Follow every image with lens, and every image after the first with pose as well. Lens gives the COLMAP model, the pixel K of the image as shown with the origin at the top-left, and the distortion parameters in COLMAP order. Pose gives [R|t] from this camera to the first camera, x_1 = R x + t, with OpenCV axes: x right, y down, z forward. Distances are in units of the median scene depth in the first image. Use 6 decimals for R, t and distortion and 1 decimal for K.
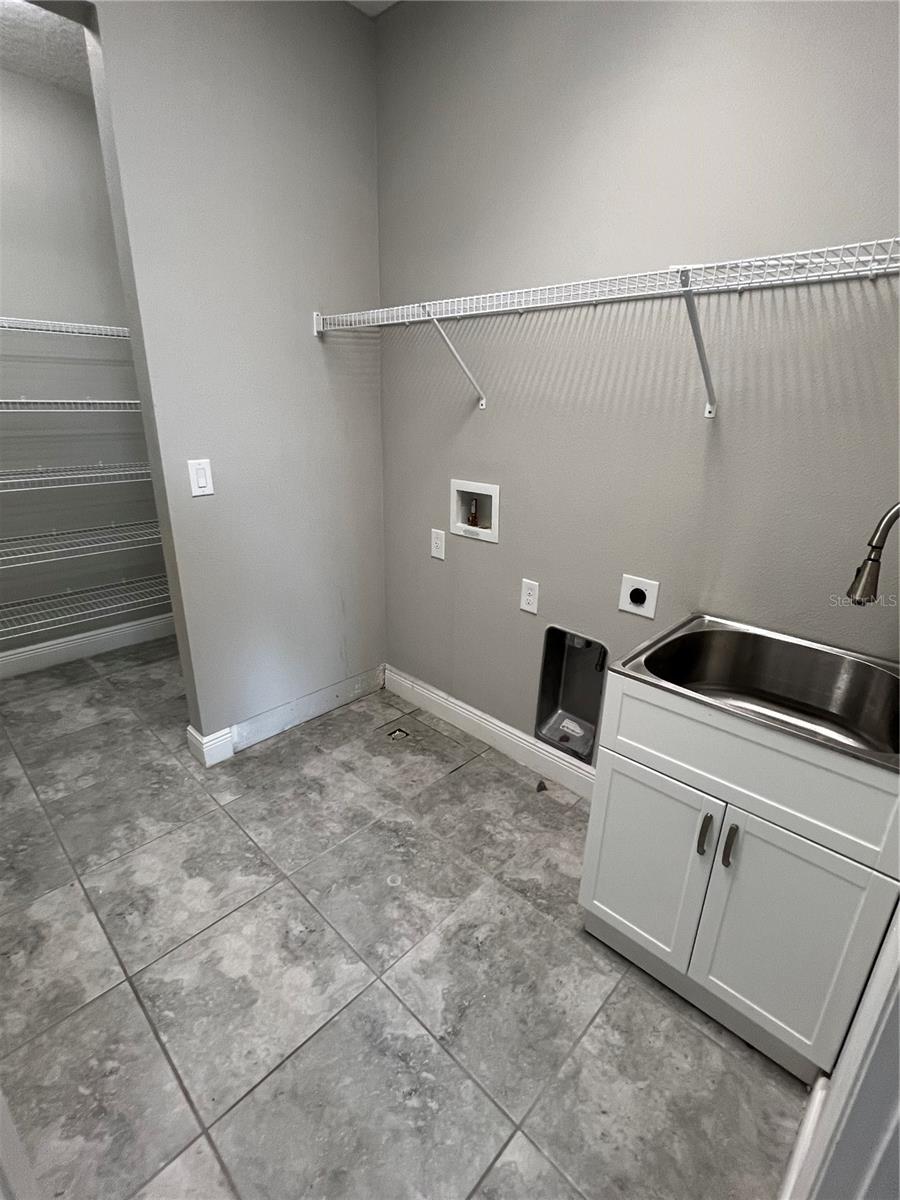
lens RADIAL K [[562.0, 0, 451.9], [0, 562.0, 598.2], [0, 0, 1]] dist [-0.002016, 0.000363]
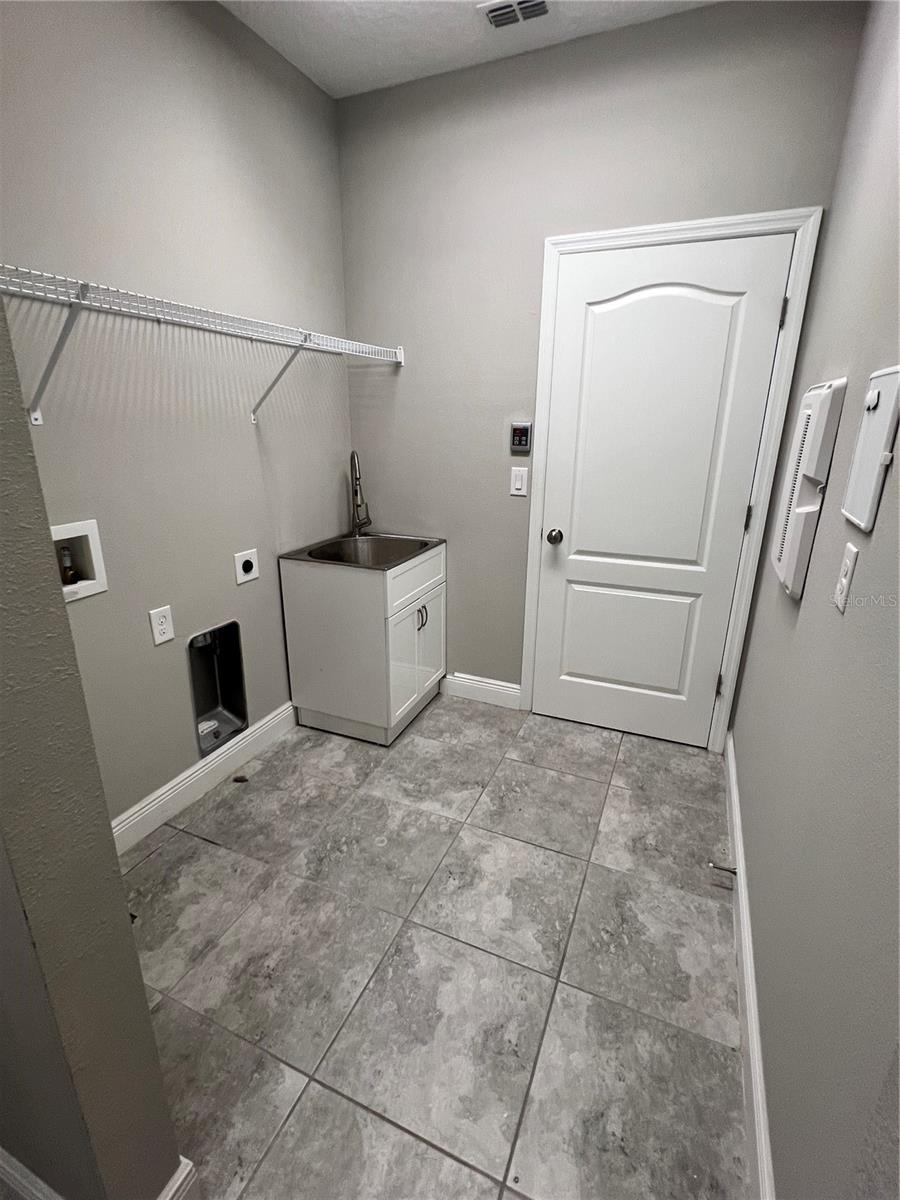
lens RADIAL K [[562.0, 0, 450.8], [0, 562.0, 598.9], [0, 0, 1]] dist [-0.002016, 0.000363]
pose [[-0.353571, -0.312687, 0.881598, -1.031060], [0.294944, 0.857130, 0.422298, -0.361309], [-0.887691, 0.409334, -0.210831, 0.950182]]
